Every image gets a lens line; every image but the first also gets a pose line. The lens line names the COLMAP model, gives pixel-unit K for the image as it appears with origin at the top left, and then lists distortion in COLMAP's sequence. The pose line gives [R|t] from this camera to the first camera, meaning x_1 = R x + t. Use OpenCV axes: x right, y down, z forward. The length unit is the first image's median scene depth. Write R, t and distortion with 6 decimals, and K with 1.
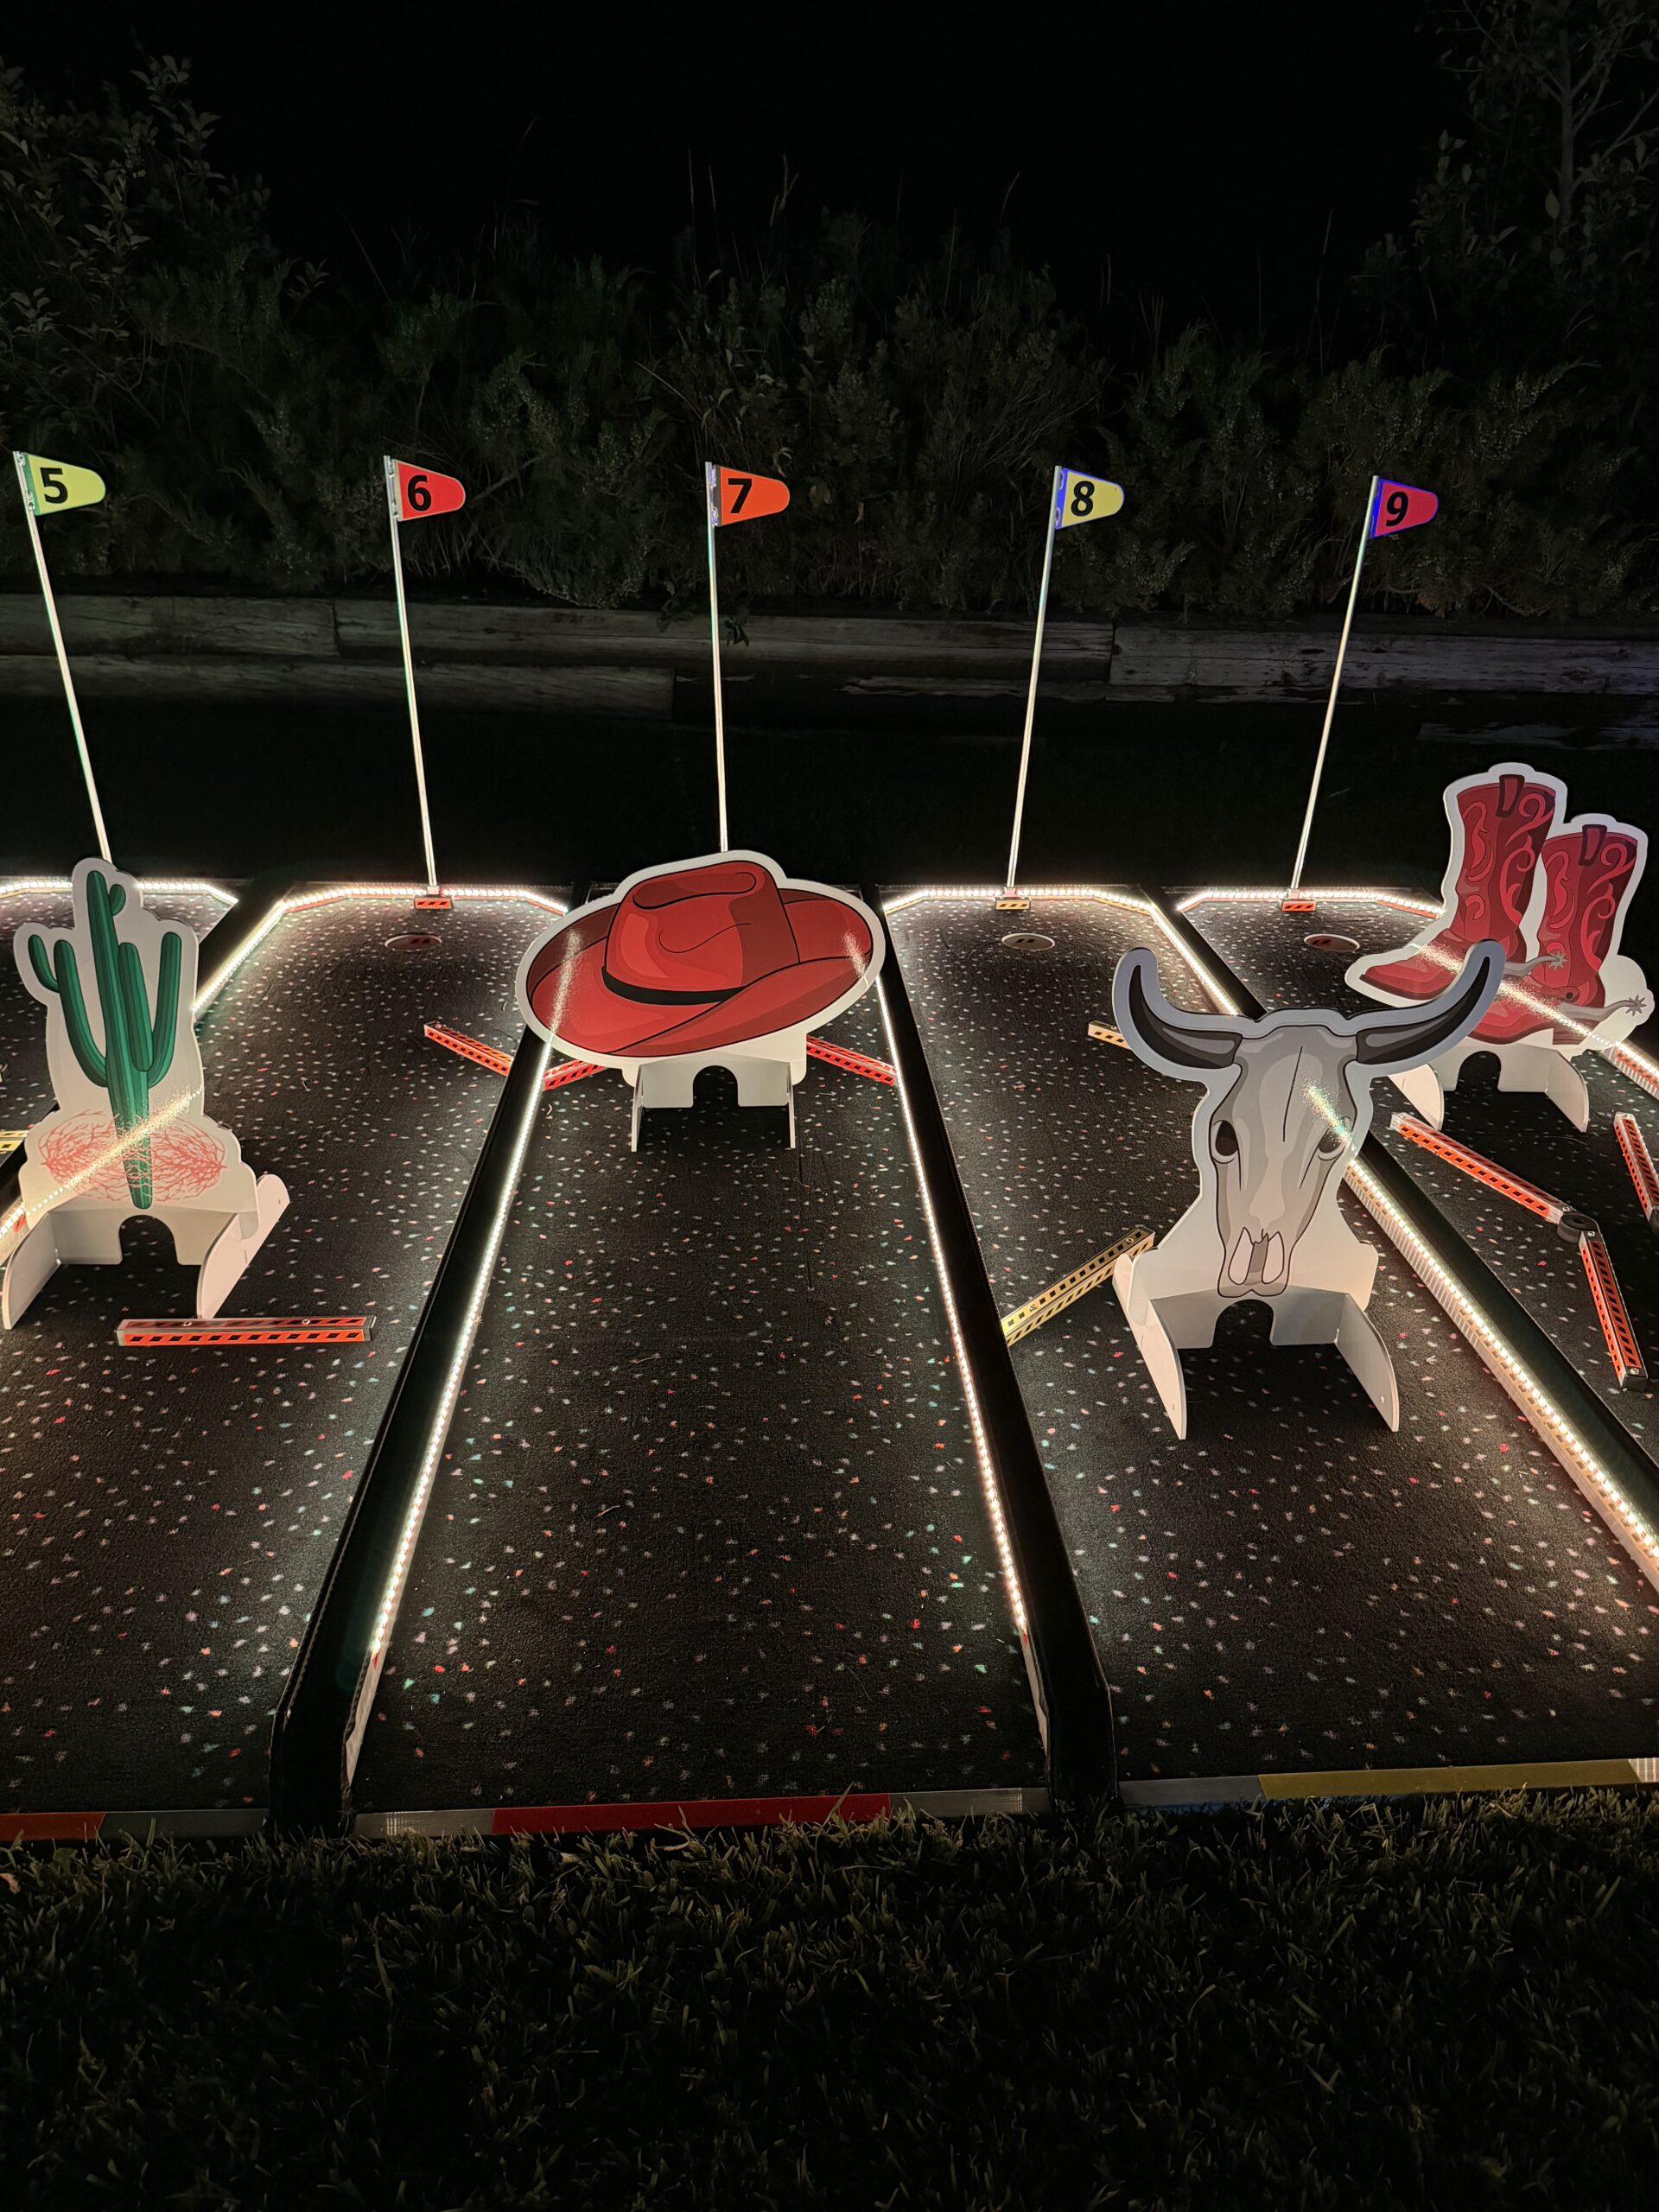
lens RADIAL K [[1553.1, 0, 834.4], [0, 1553.1, 1115.8], [0, 0, 1]] dist [0.022526, -0.033166]
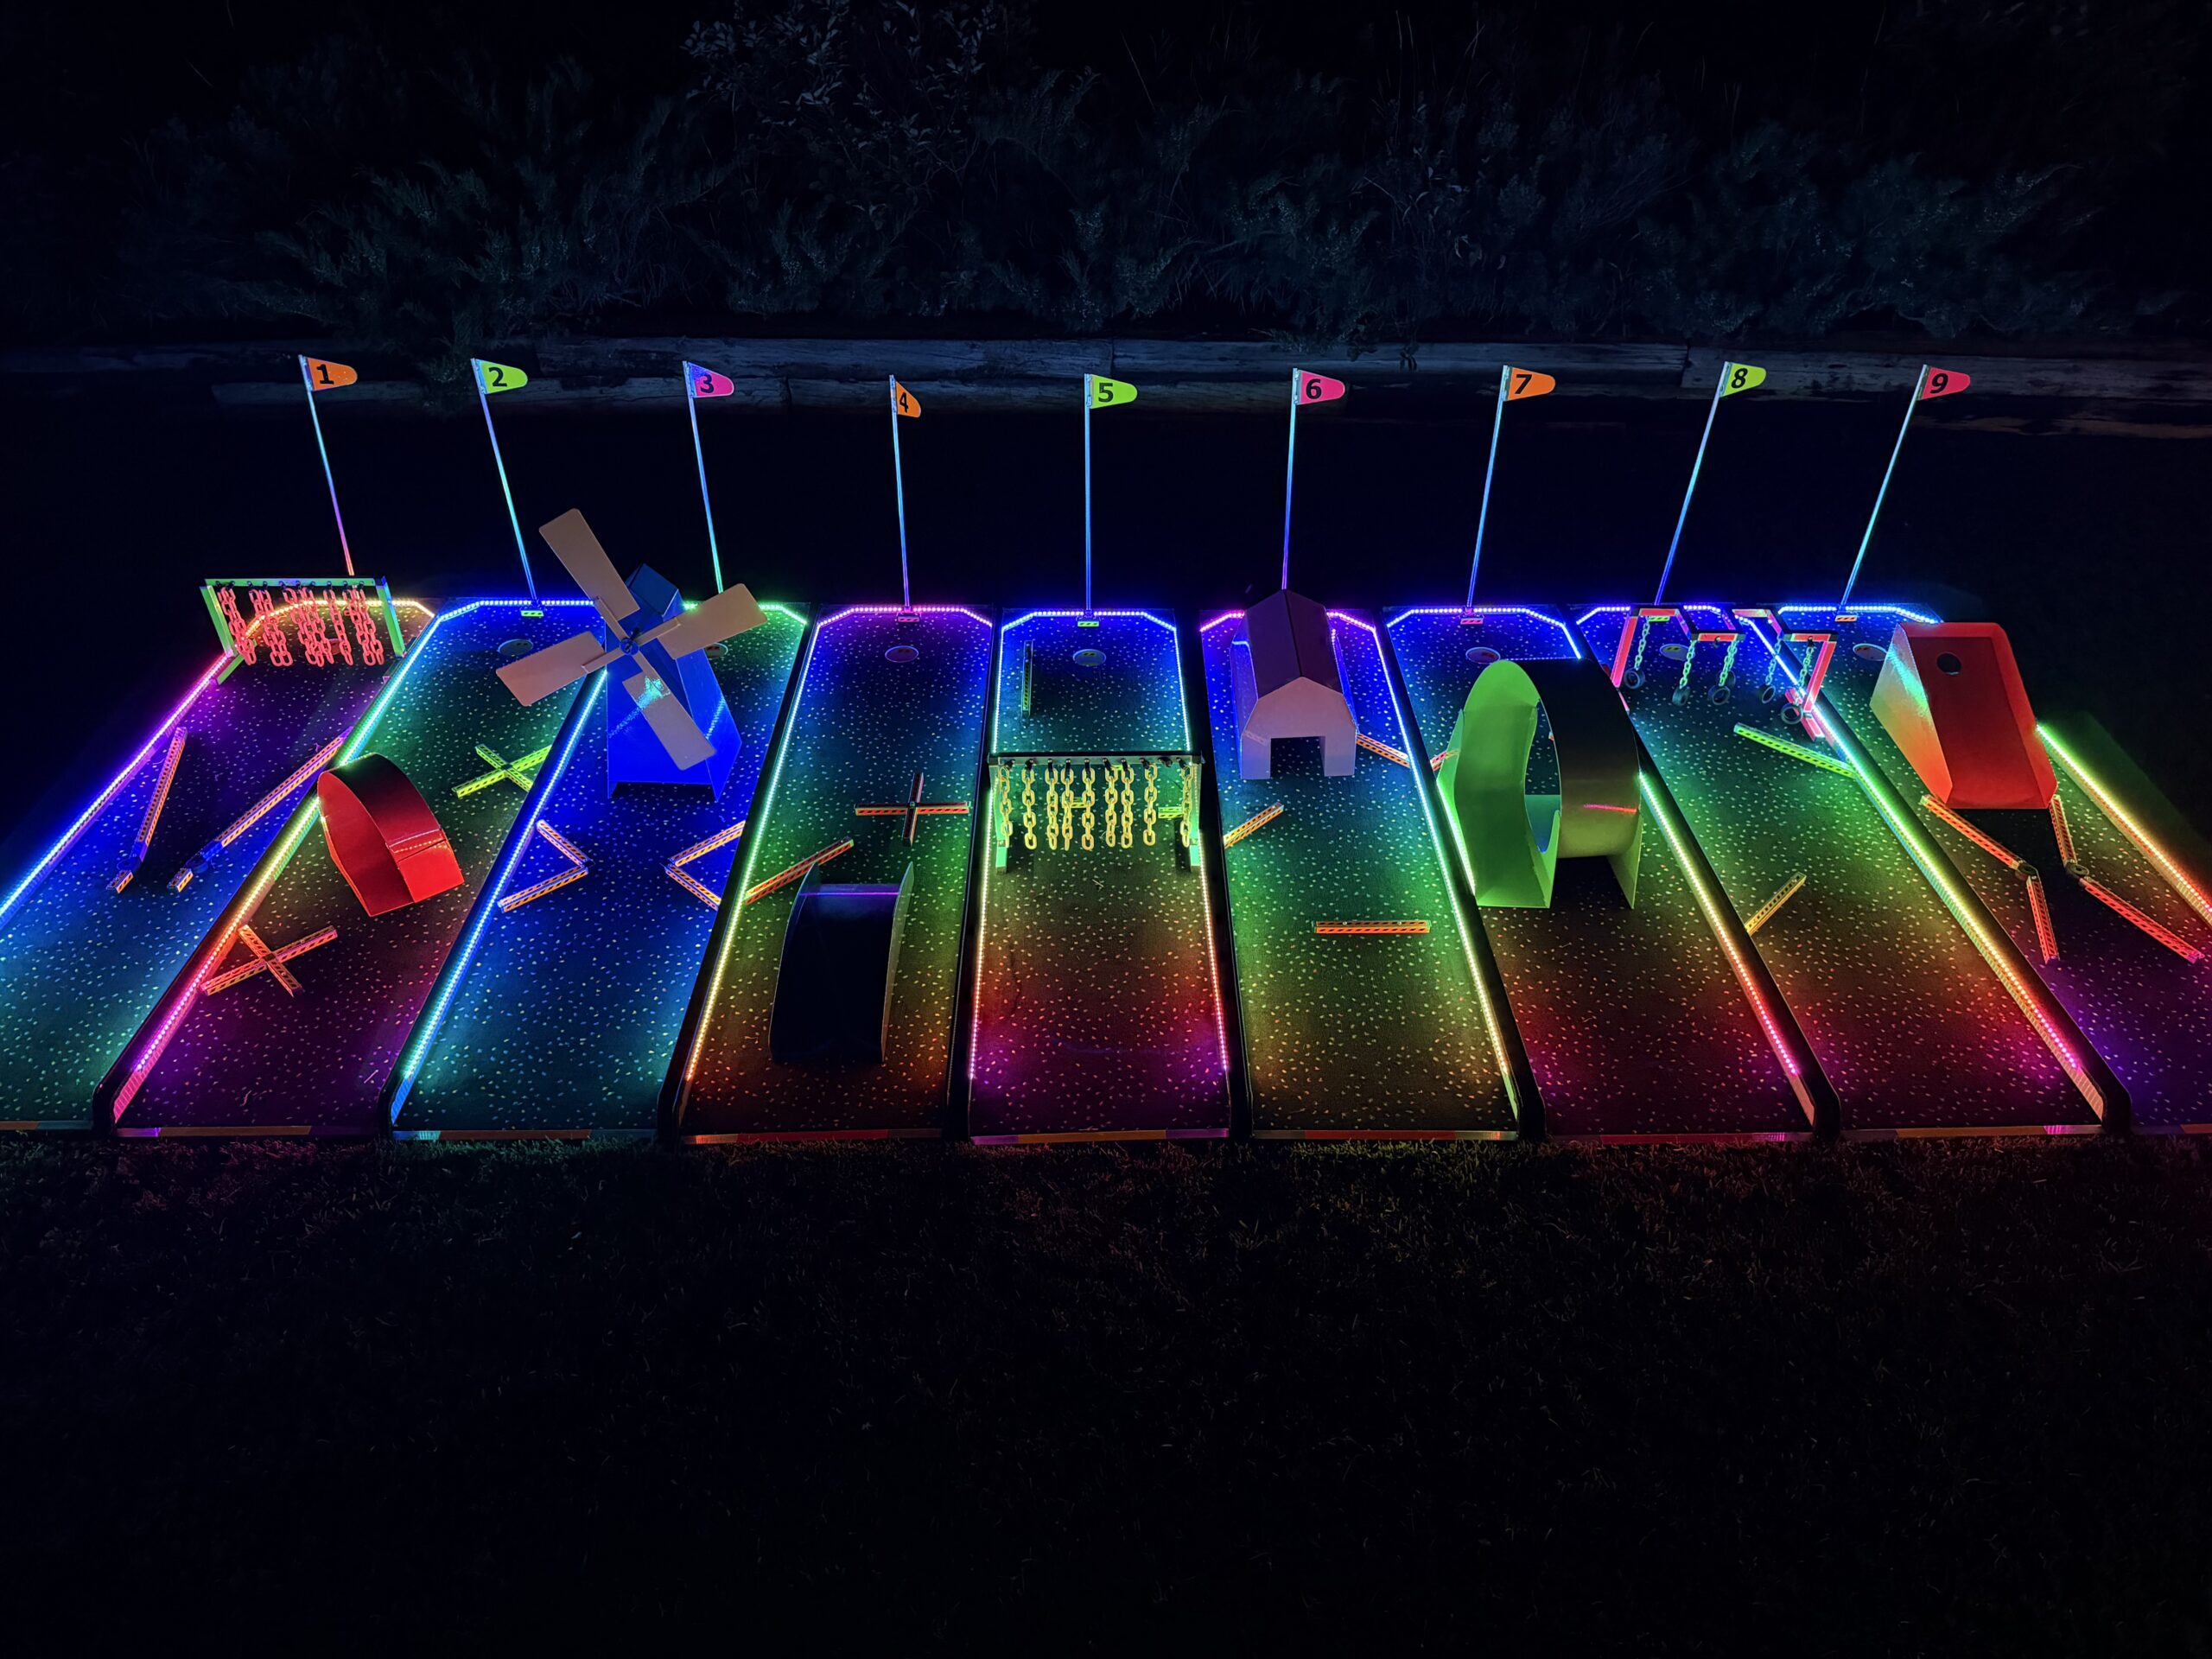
lens RADIAL K [[1553.1, 0, 1105.5], [0, 1553.1, 846.6], [0, 0, 1]] dist [0.022526, -0.033166]
pose [[0.998869, 0.006395, -0.047117, -0.406258], [0.002553, 0.982270, 0.187456, -0.231893], [0.047481, -0.187364, 0.981142, -0.667527]]
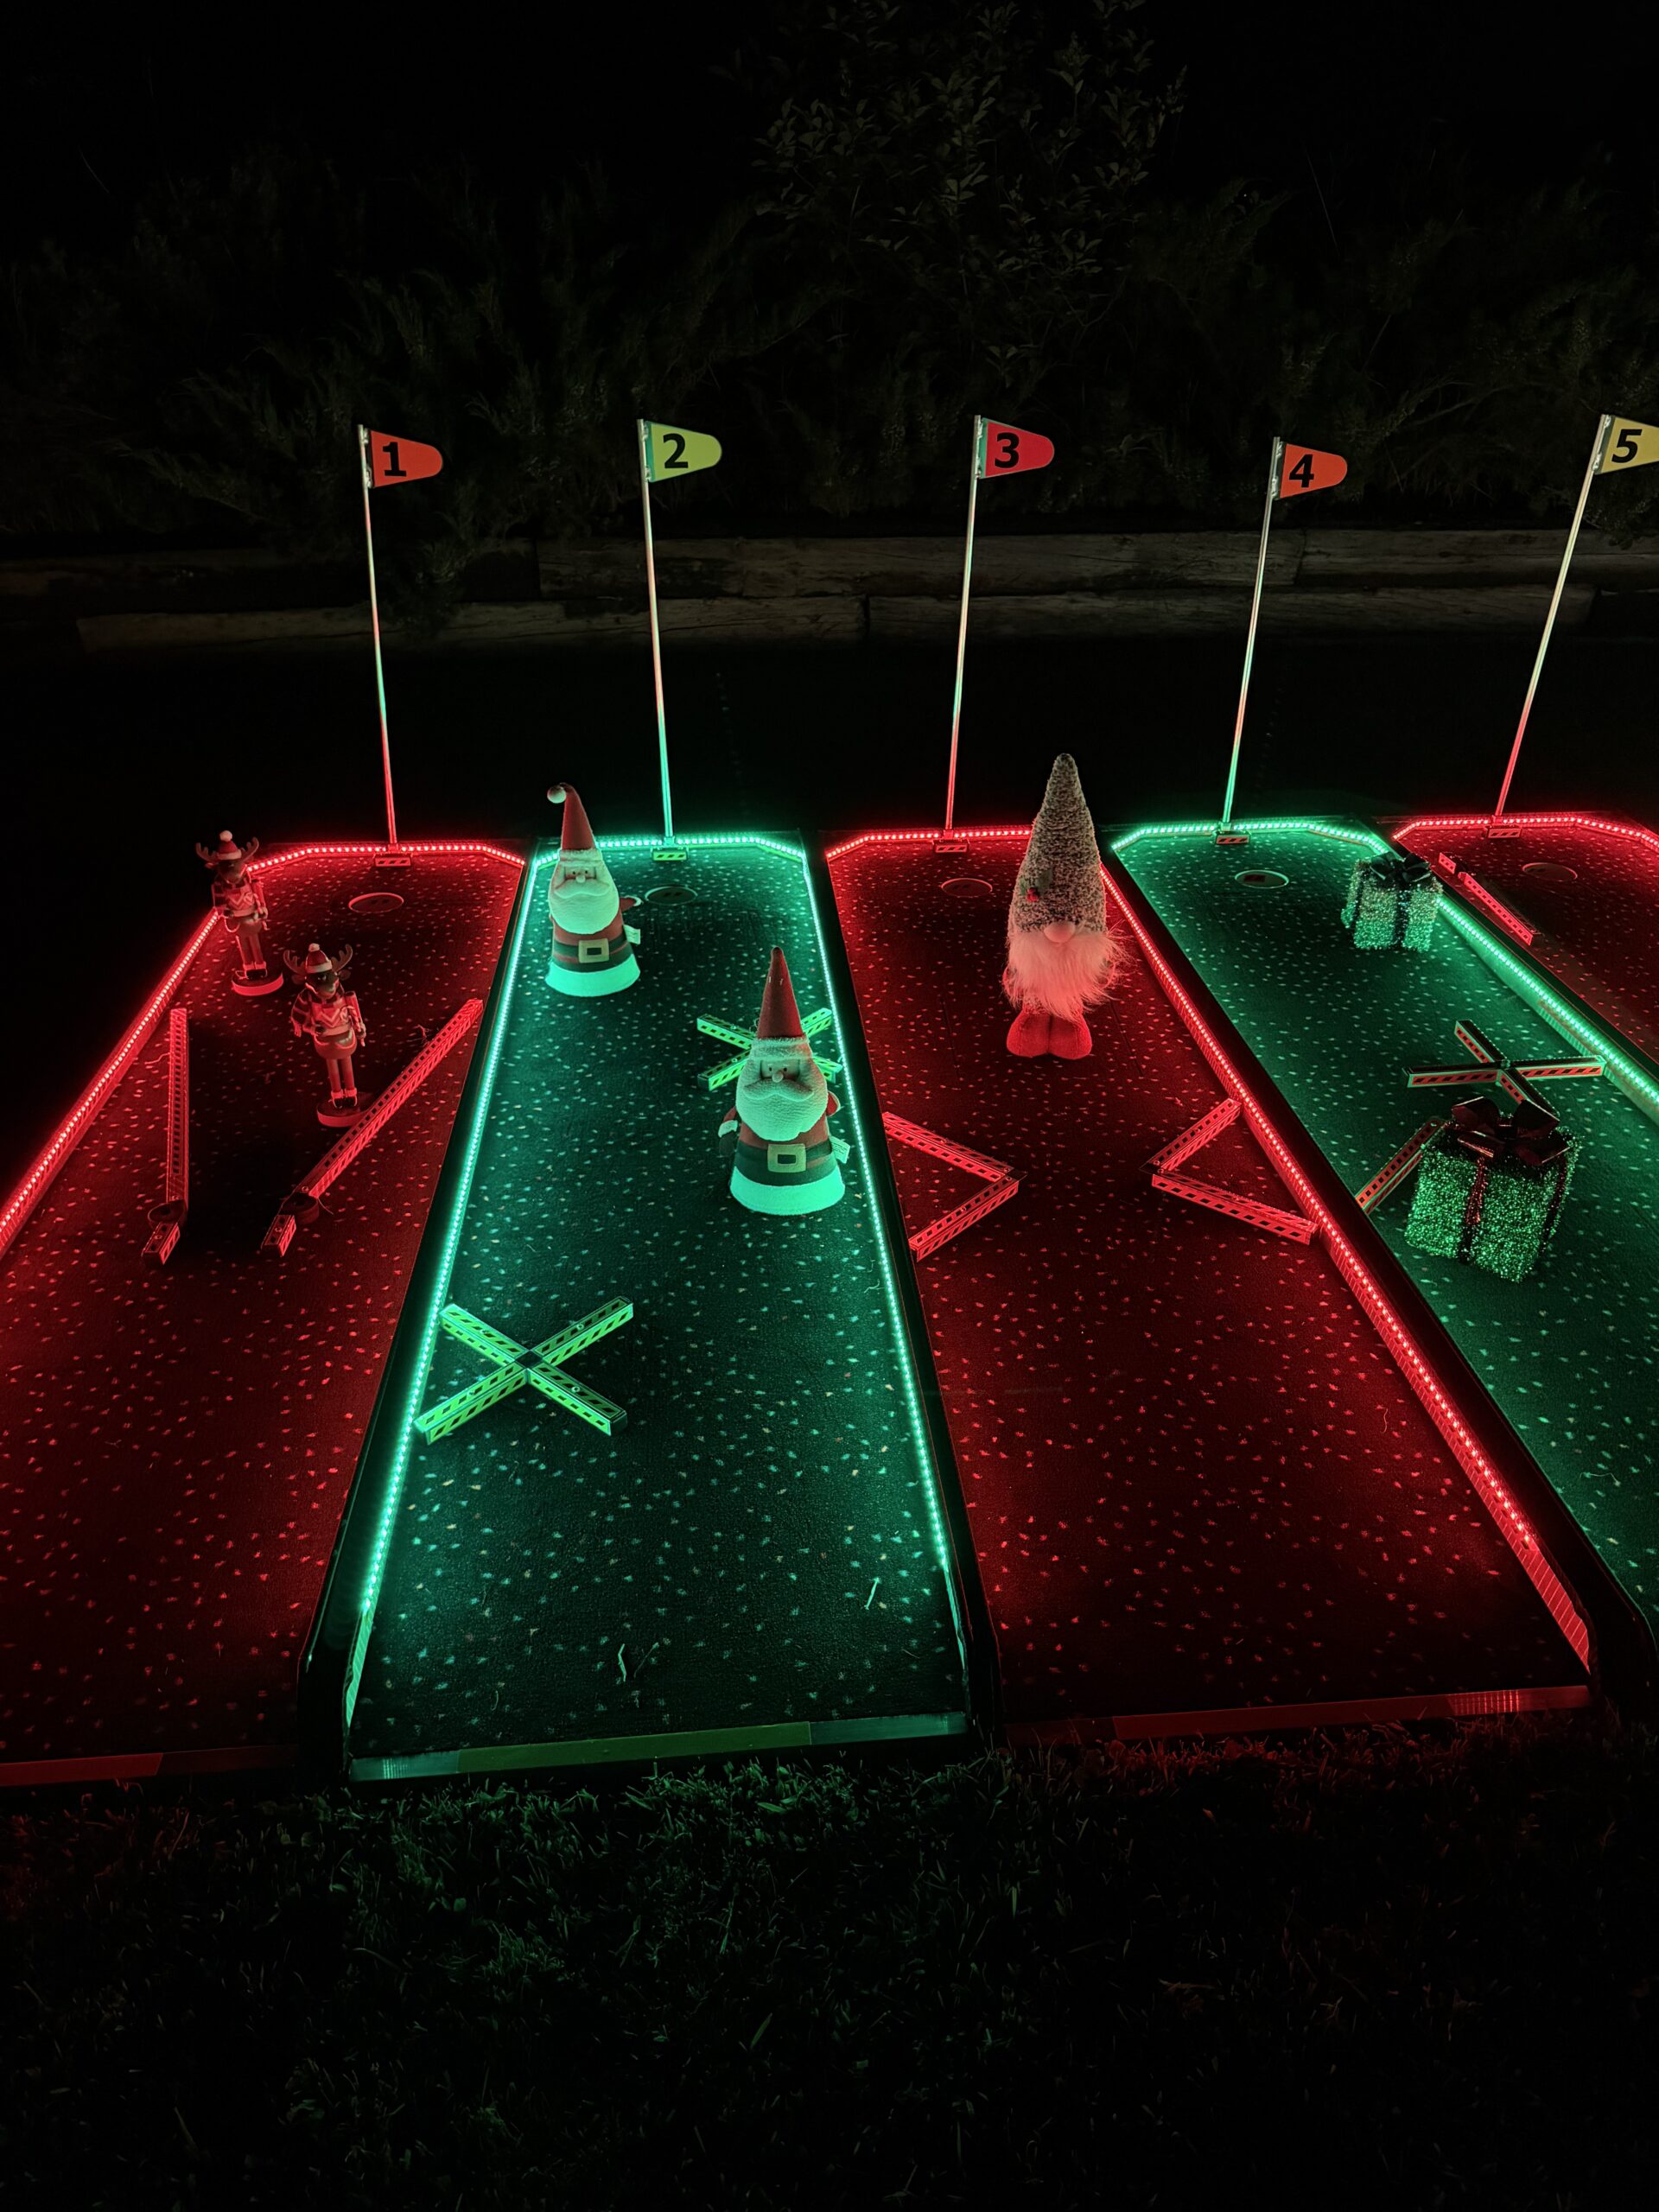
lens RADIAL K [[1553.1, 0, 839.0], [0, 1553.1, 1119.3], [0, 0, 1]] dist [0.022526, -0.033166]
pose [[0.998900, -0.043145, 0.018370, -1.038922], [0.041786, 0.996752, 0.068850, -0.038858], [-0.021281, -0.068007, 0.997458, -0.084482]]
